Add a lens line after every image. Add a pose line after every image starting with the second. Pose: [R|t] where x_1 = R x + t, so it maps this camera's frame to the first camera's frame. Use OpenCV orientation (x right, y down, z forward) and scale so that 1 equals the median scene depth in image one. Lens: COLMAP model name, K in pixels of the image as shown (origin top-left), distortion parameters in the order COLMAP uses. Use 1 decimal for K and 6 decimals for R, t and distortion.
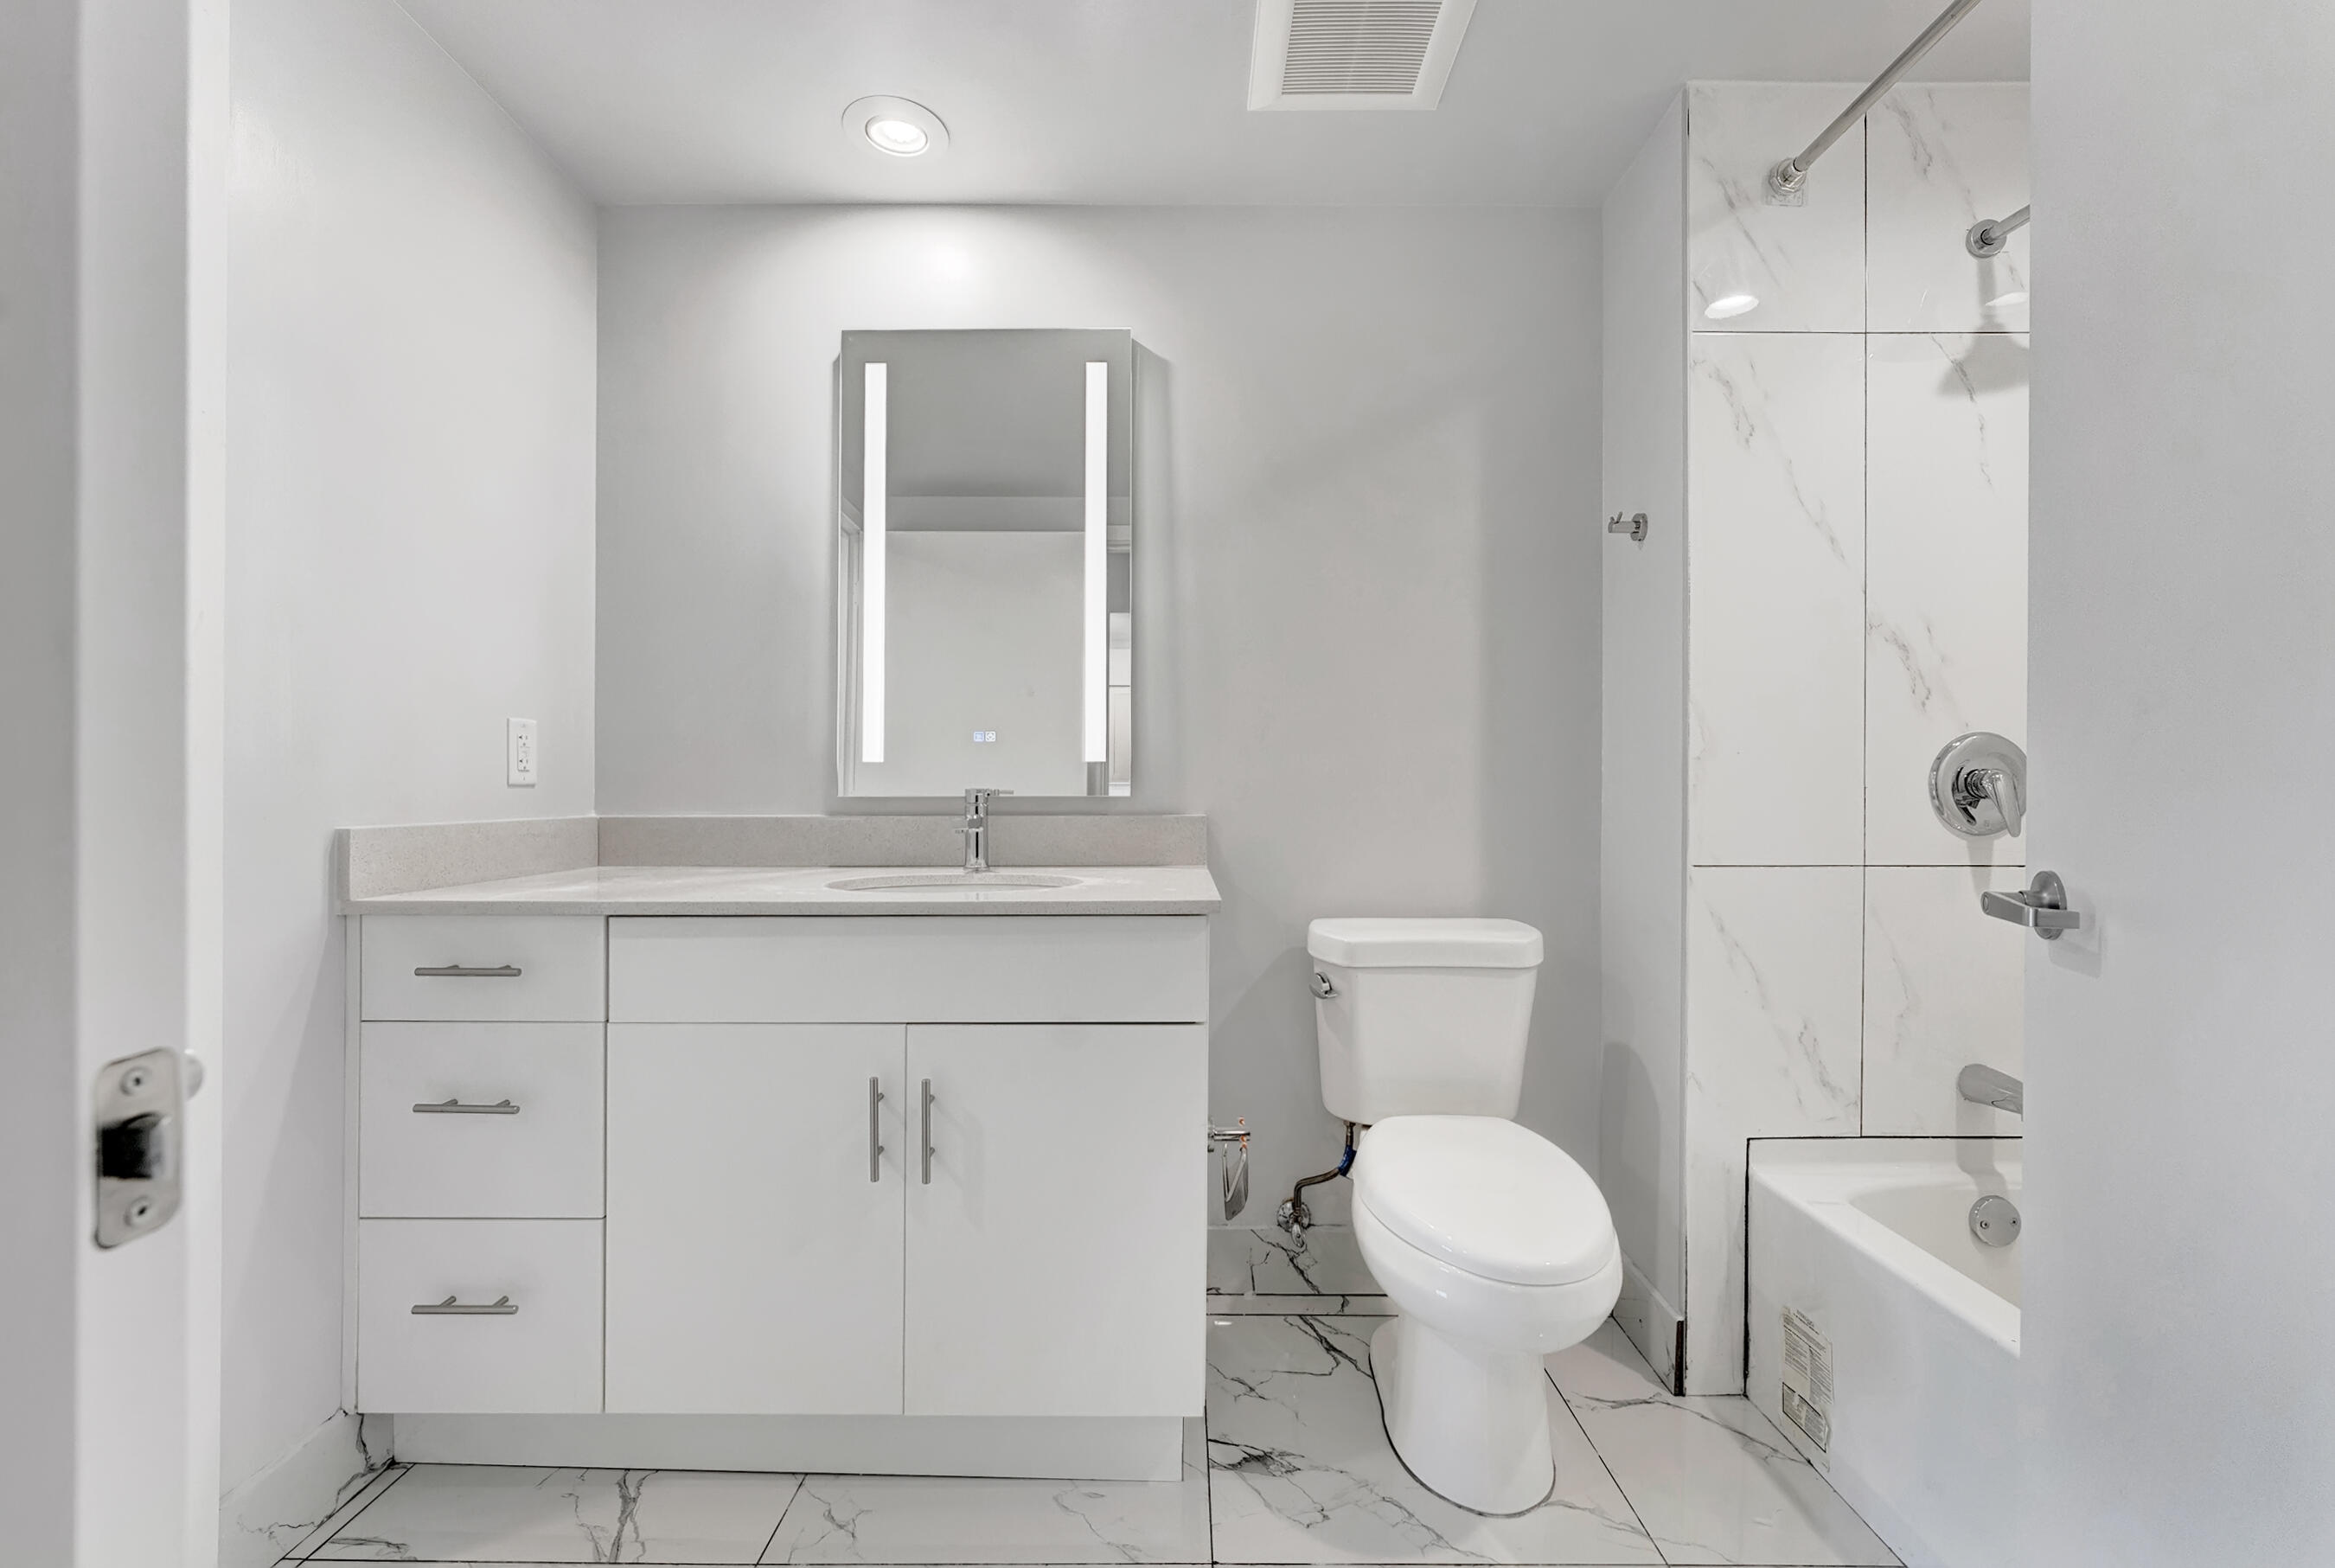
lens RADIAL K [[982.0, 0, 1163.1], [0, 982.0, 776.2], [0, 0, 1]] dist [-0.001998, -0.000308]
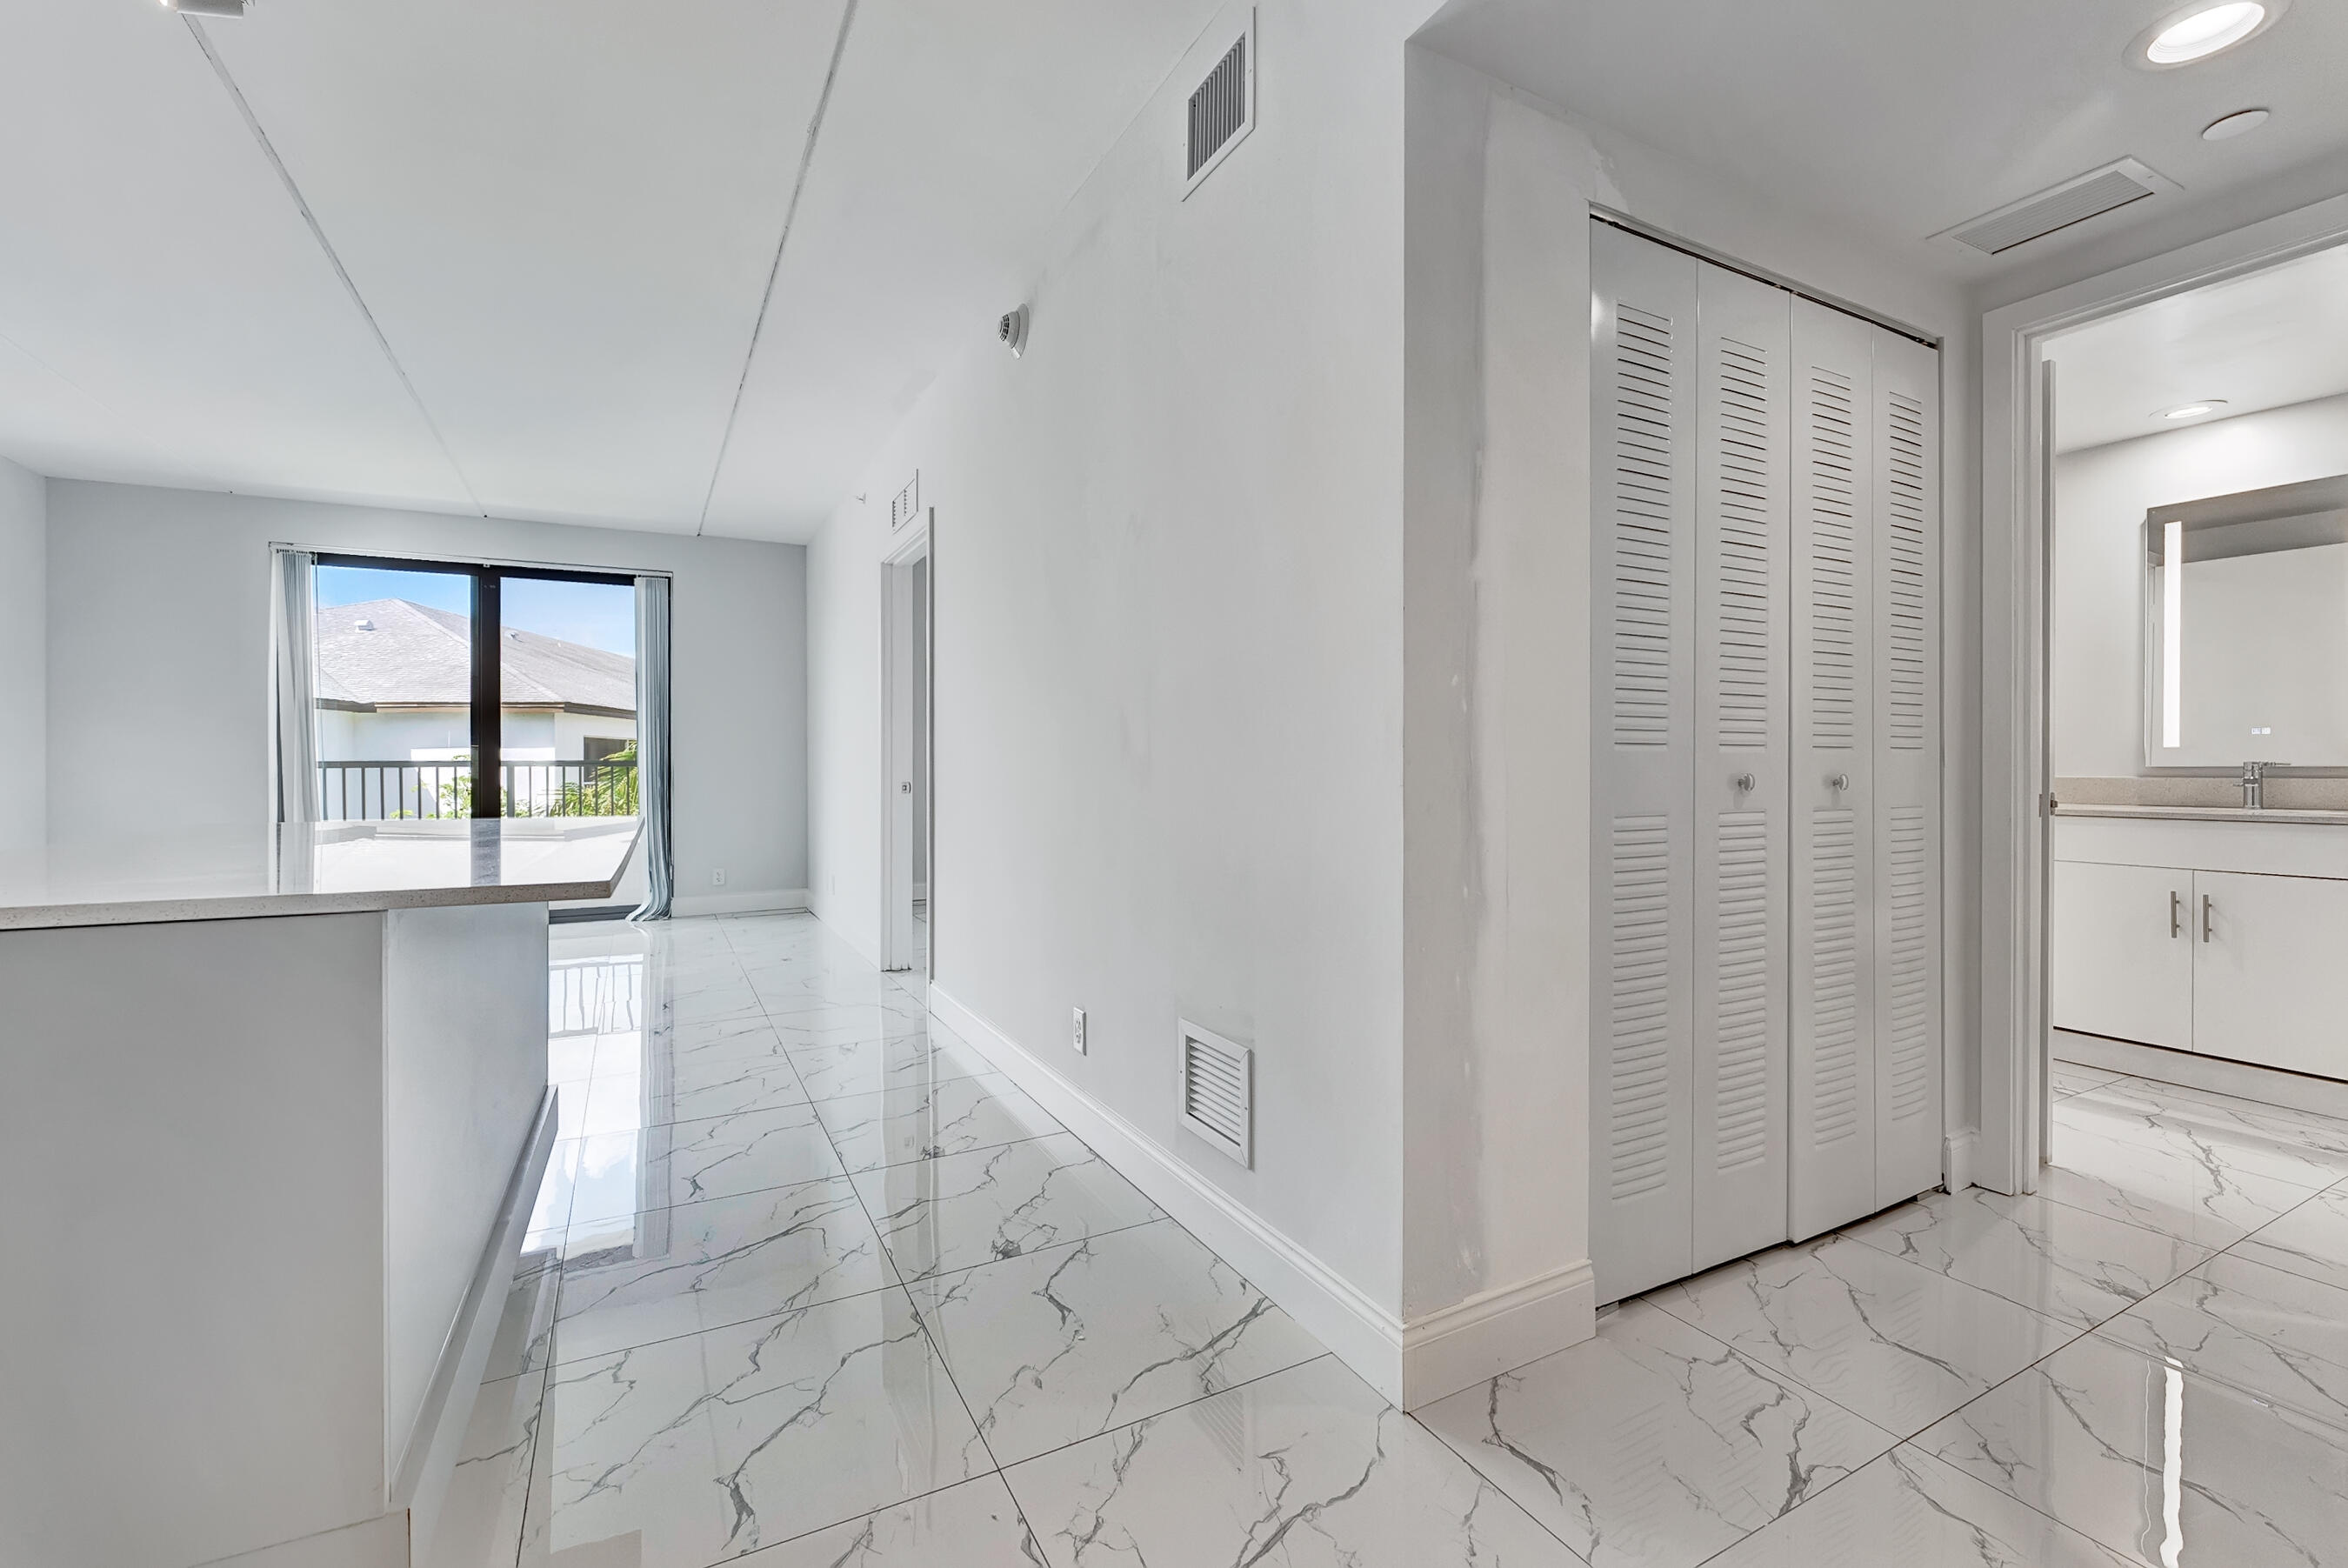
lens RADIAL K [[987.5, 0, 1169.6], [0, 987.5, 776.2], [0, 0, 1]] dist [-0.001998, -0.000308]
pose [[0.474652, 0.007421, -0.880142, 0.433833], [0.020359, 0.999604, 0.019408, -0.034683], [0.879938, -0.027131, 0.474313, -1.513829]]
